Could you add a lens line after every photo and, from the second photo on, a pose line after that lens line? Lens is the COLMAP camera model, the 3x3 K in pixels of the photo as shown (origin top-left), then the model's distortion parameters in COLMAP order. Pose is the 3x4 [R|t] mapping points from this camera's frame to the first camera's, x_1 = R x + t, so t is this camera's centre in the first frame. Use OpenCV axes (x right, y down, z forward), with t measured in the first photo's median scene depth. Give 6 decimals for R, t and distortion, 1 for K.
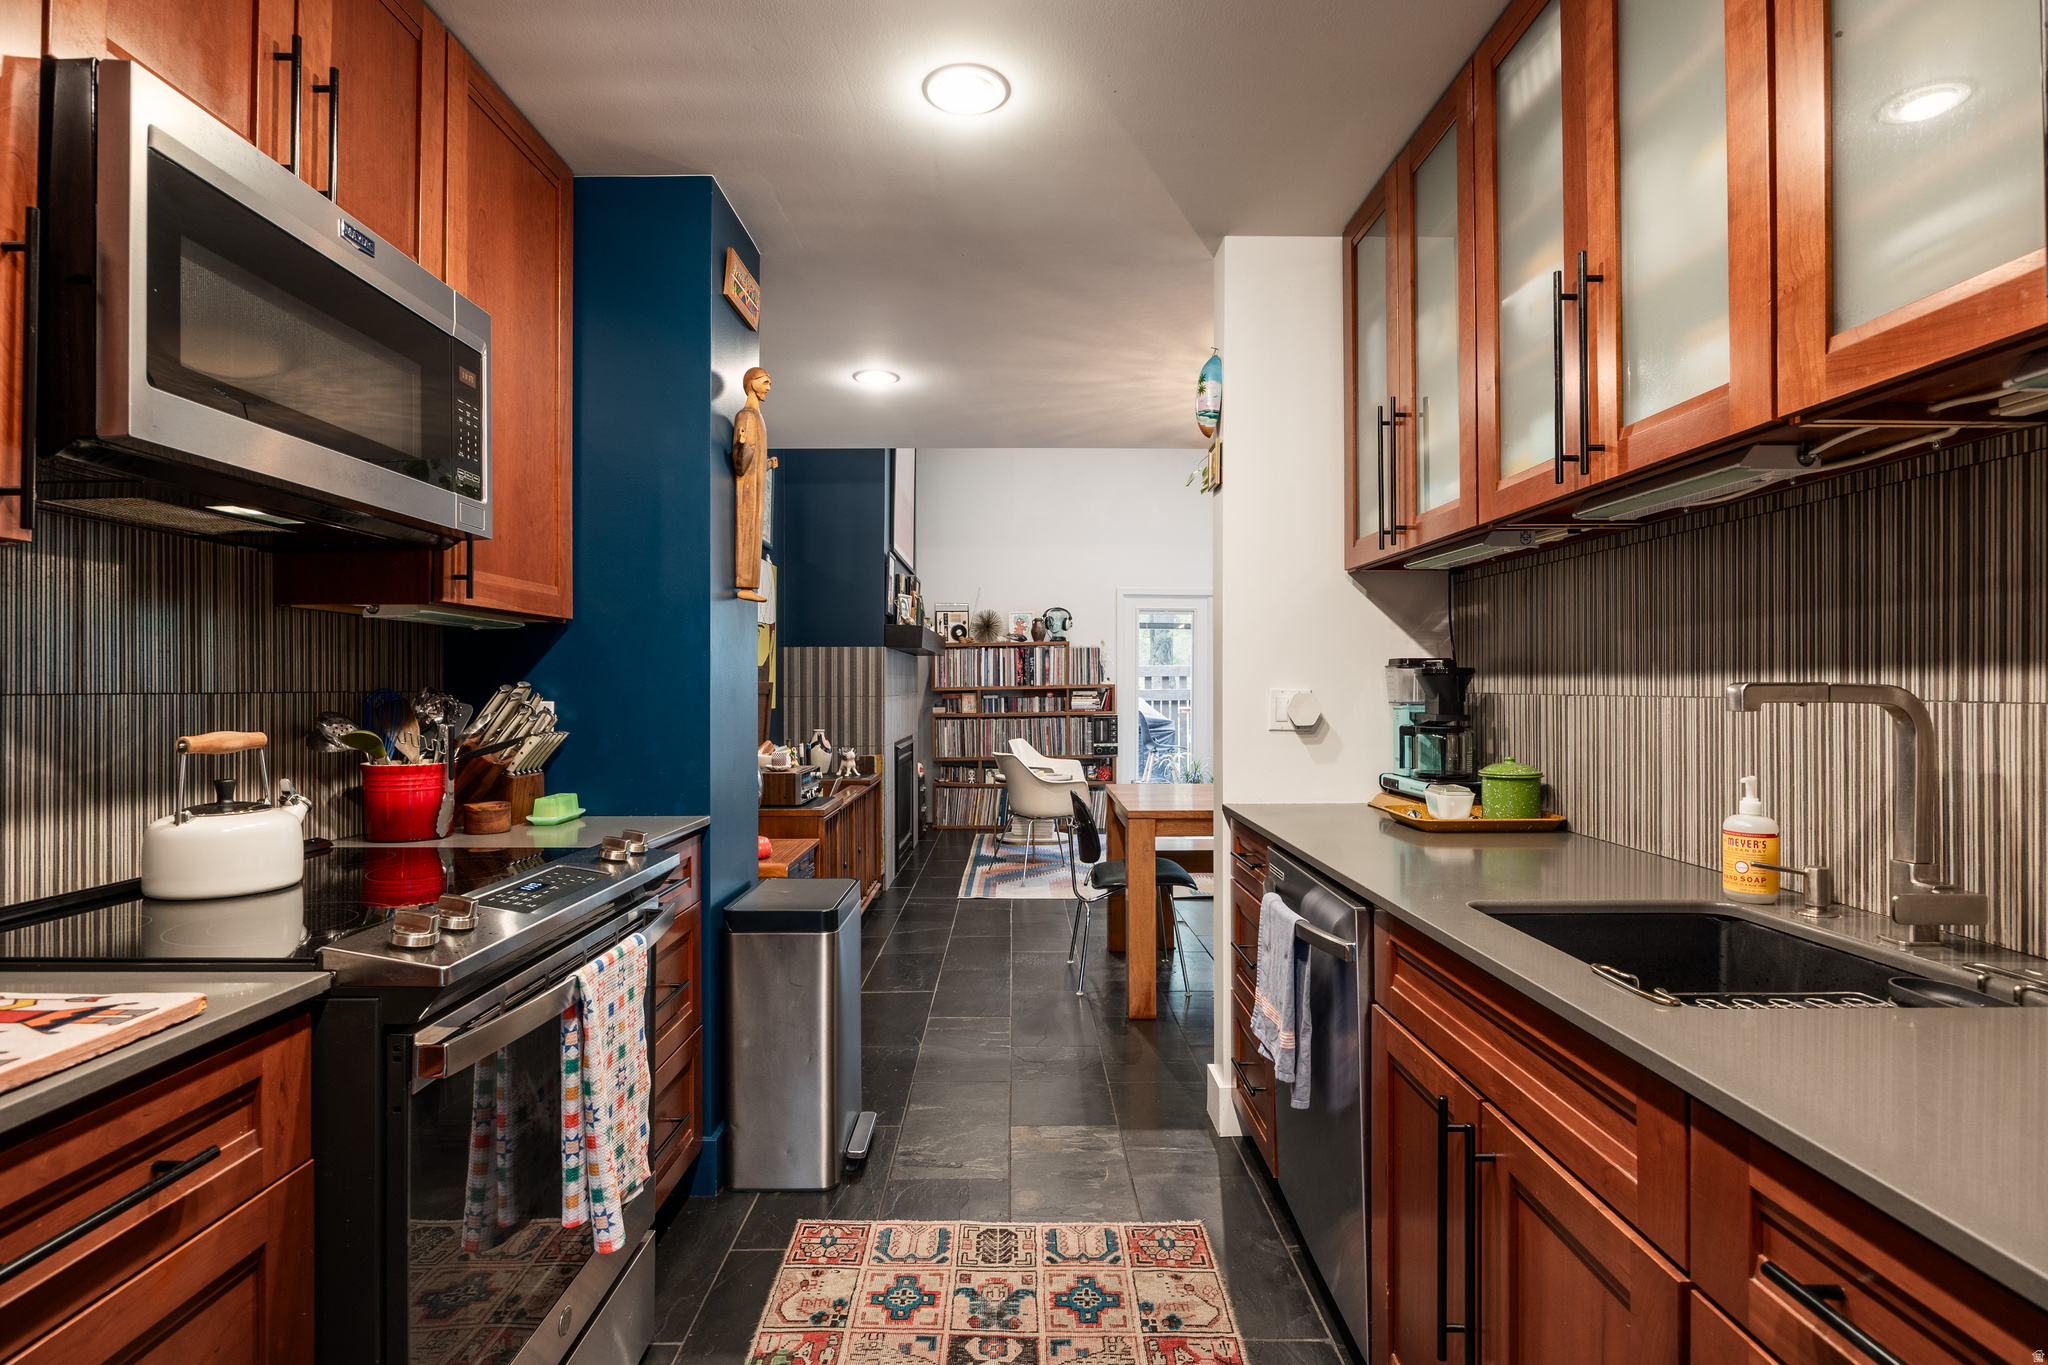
lens RADIAL K [[988.1, 0, 1024.0], [0, 988.1, 682.5], [0, 0, 1]] dist [-0.014018, 0.000785]
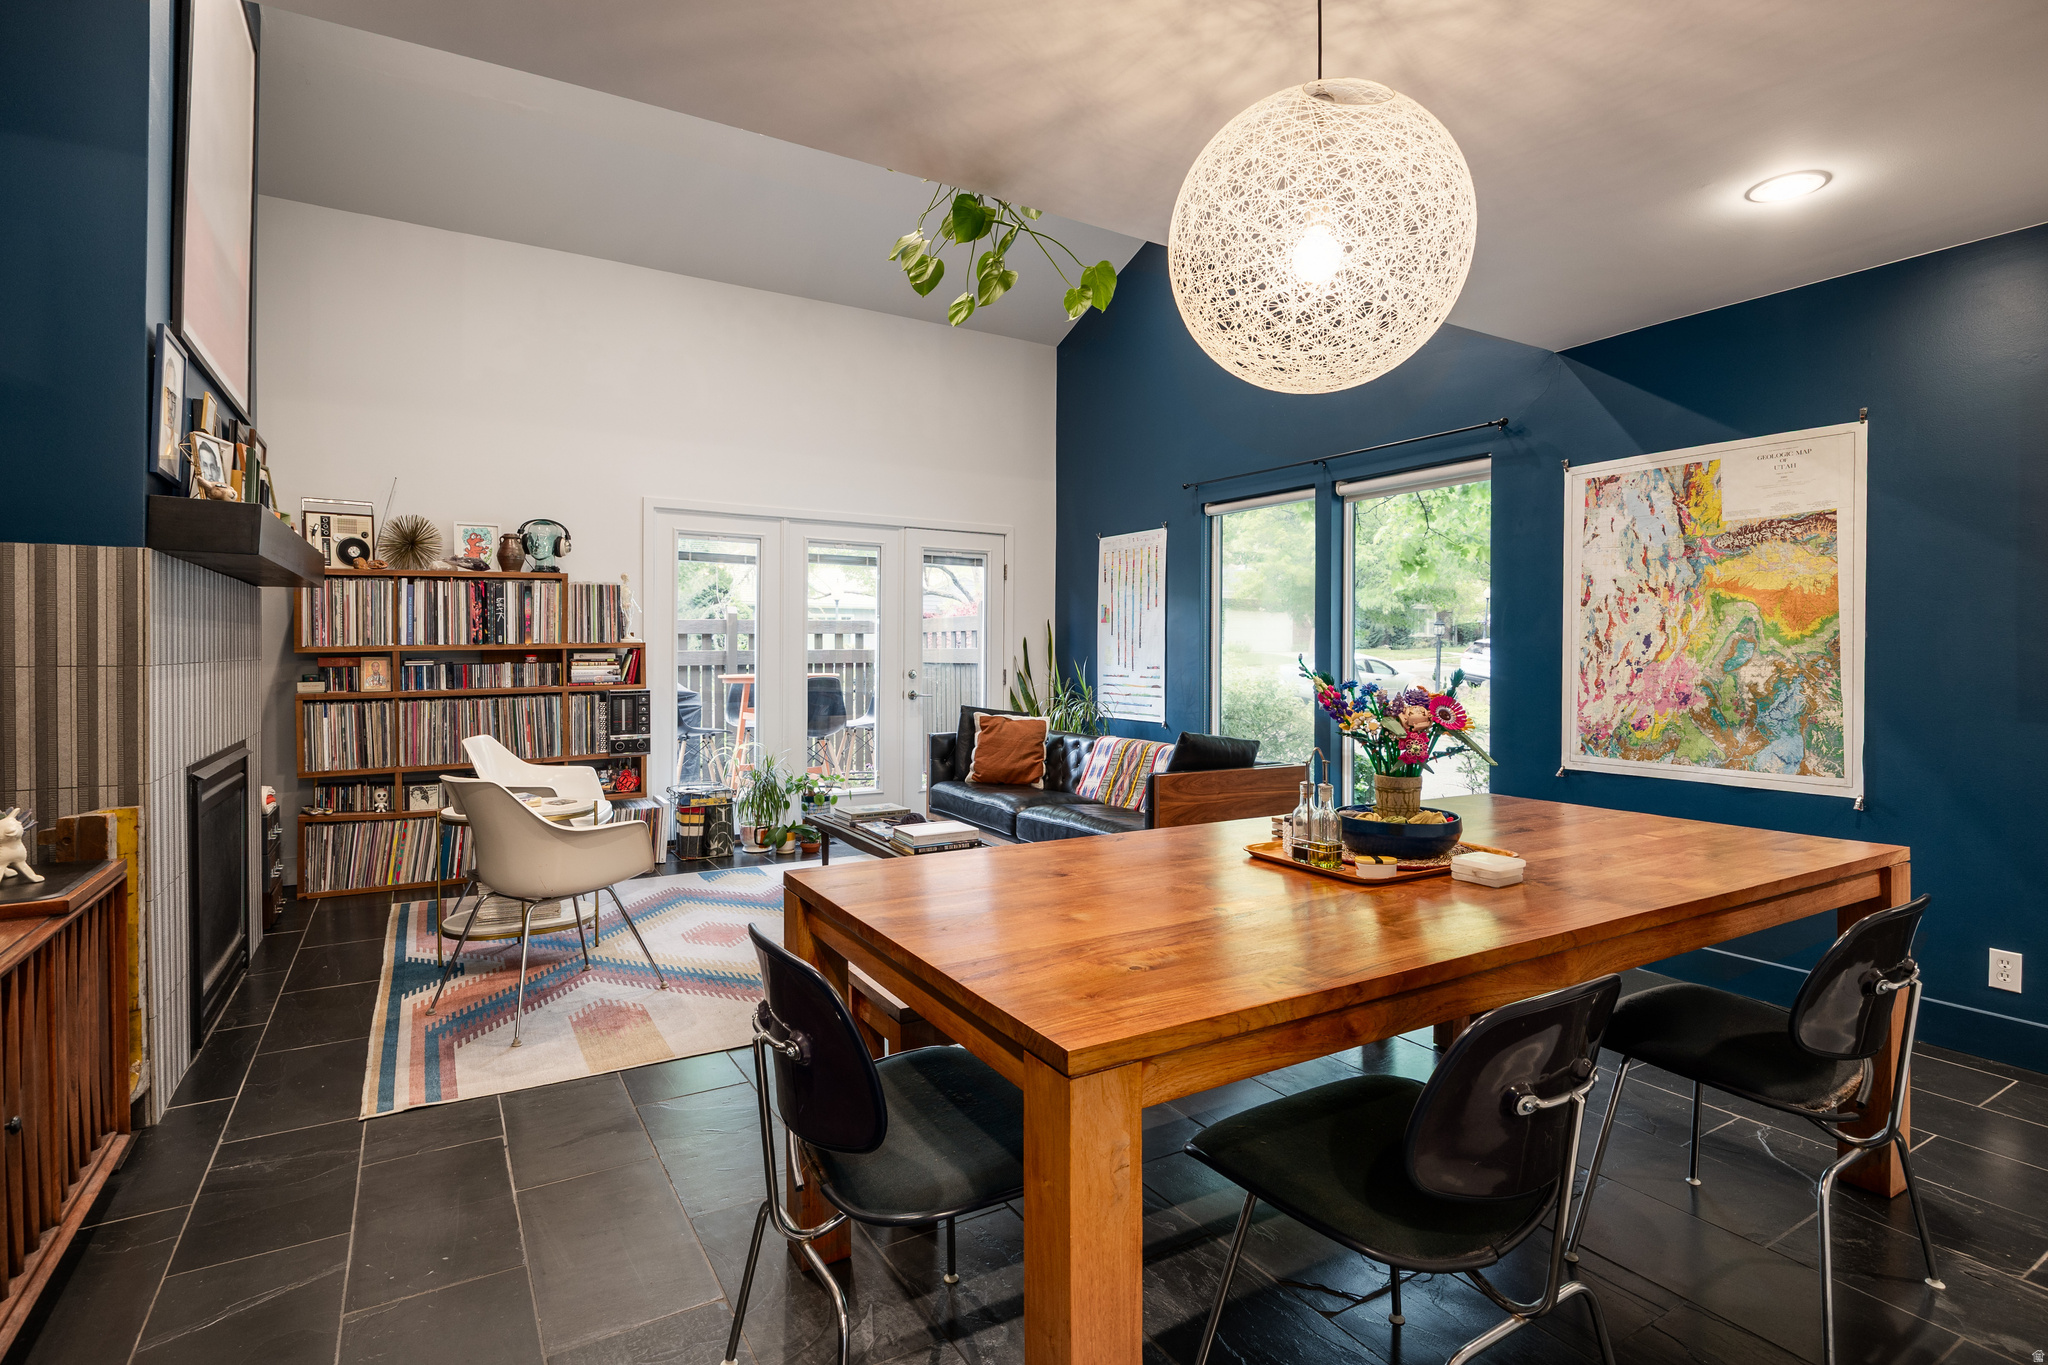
lens RADIAL K [[1025.6, 0, 1075.5], [0, 1025.6, 654.4], [0, 0, 1]] dist [-0.012893, 0.000066]
pose [[0.850038, -0.001415, 0.526719, -0.086239], [-0.003994, 0.999950, 0.009131, 0.009077], [-0.526706, -0.009866, 0.849990, 1.122401]]
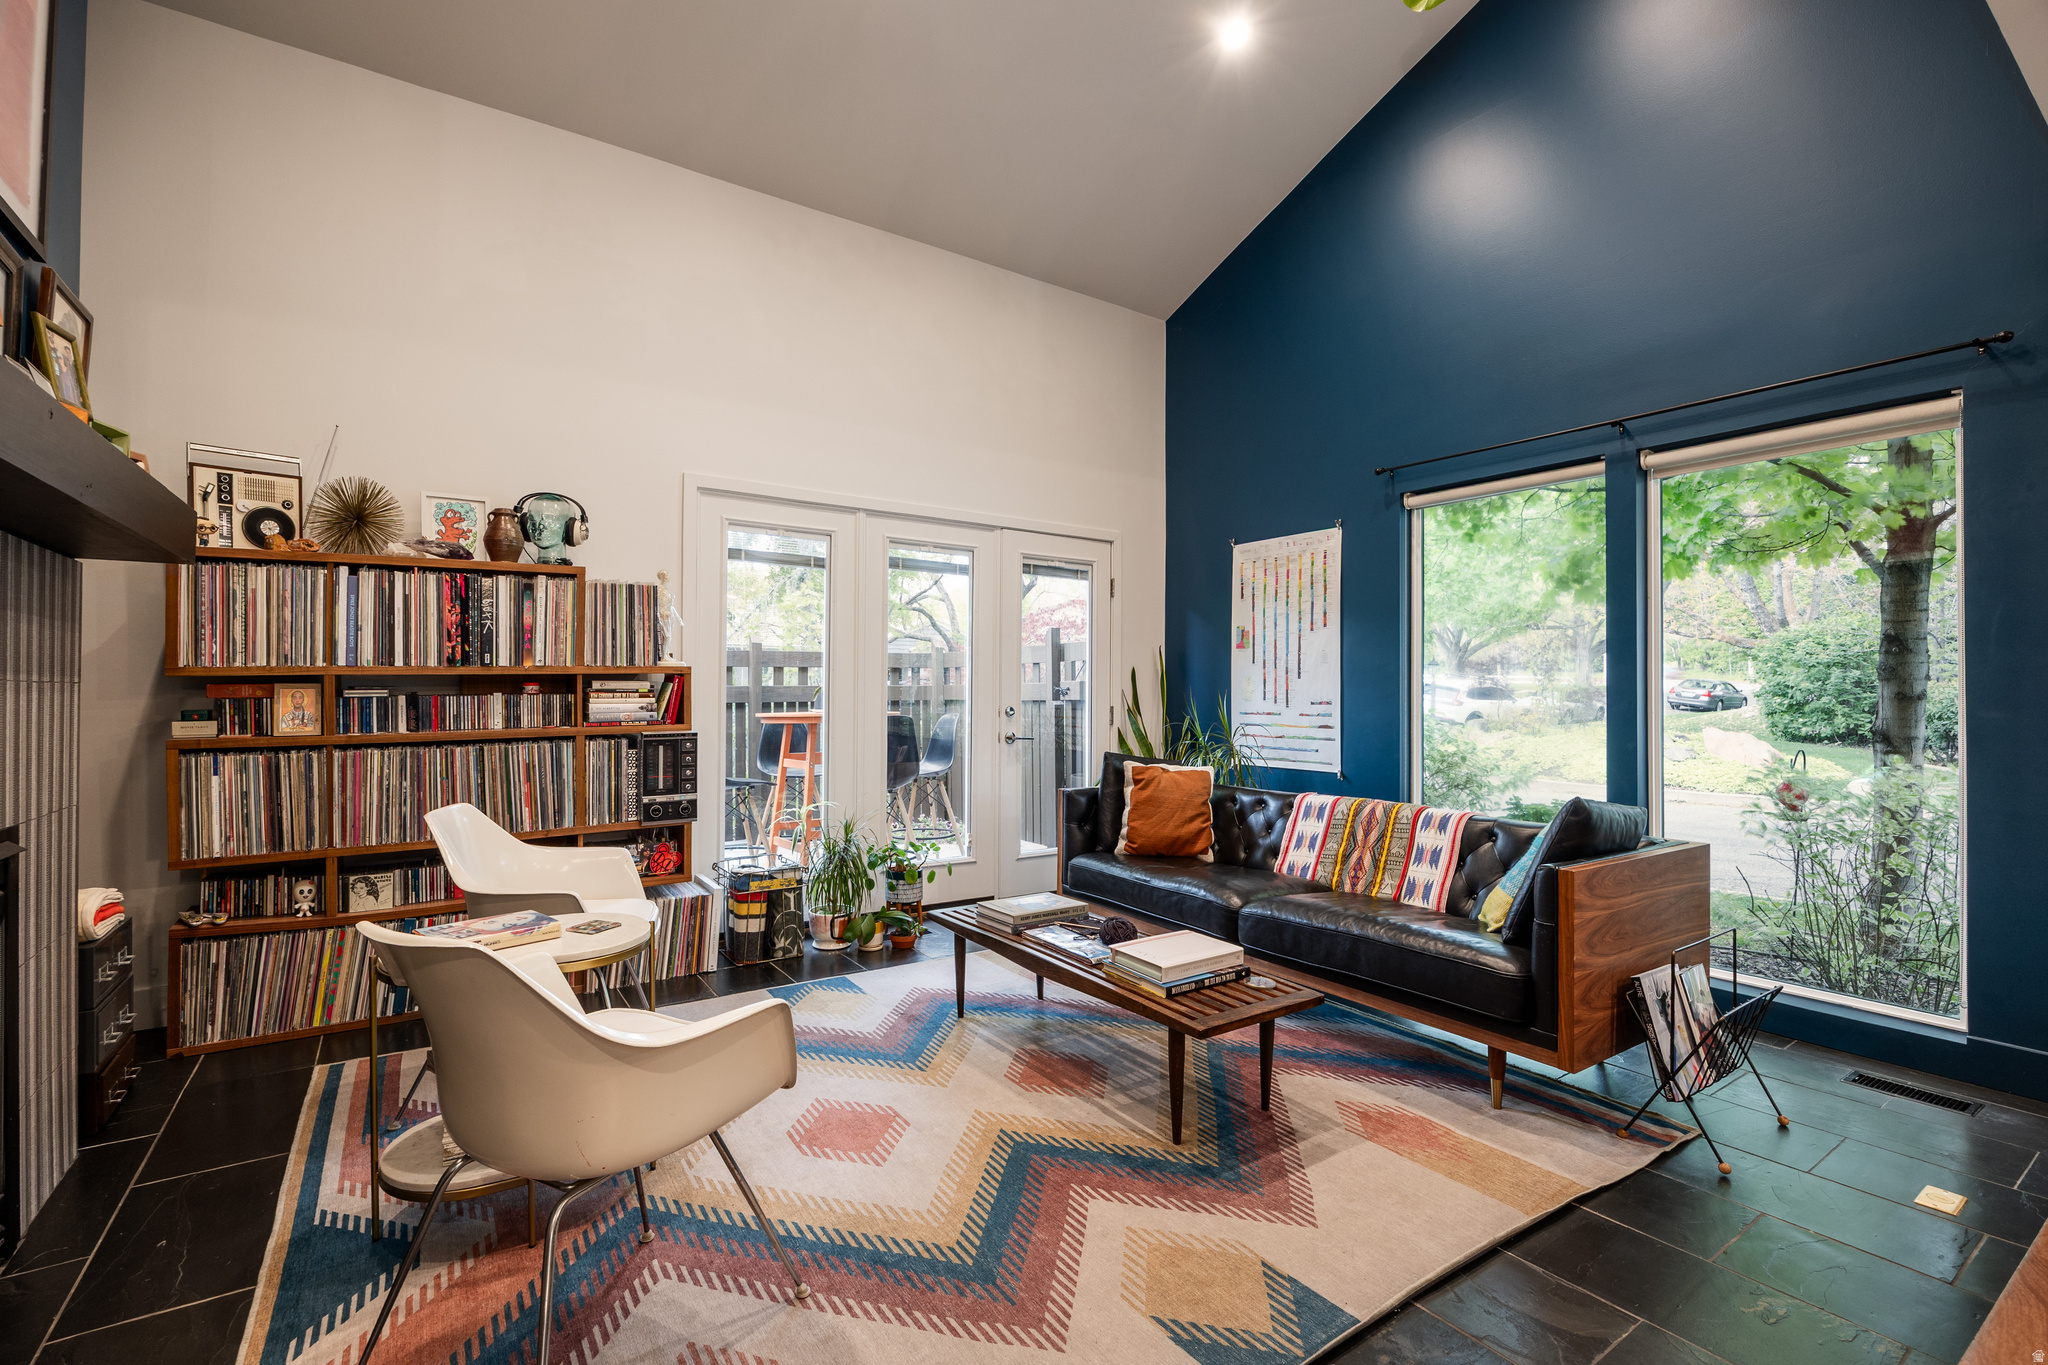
lens RADIAL K [[925.7, 0, 1038.2], [0, 925.7, 682.9], [0, 0, 1]] dist [-0.016141, -0.000277]
pose [[0.833489, 0.007413, 0.552486, -0.049145], [-0.004425, 0.999967, -0.006742, 0.046749], [-0.552518, 0.003175, 0.833495, 2.178680]]
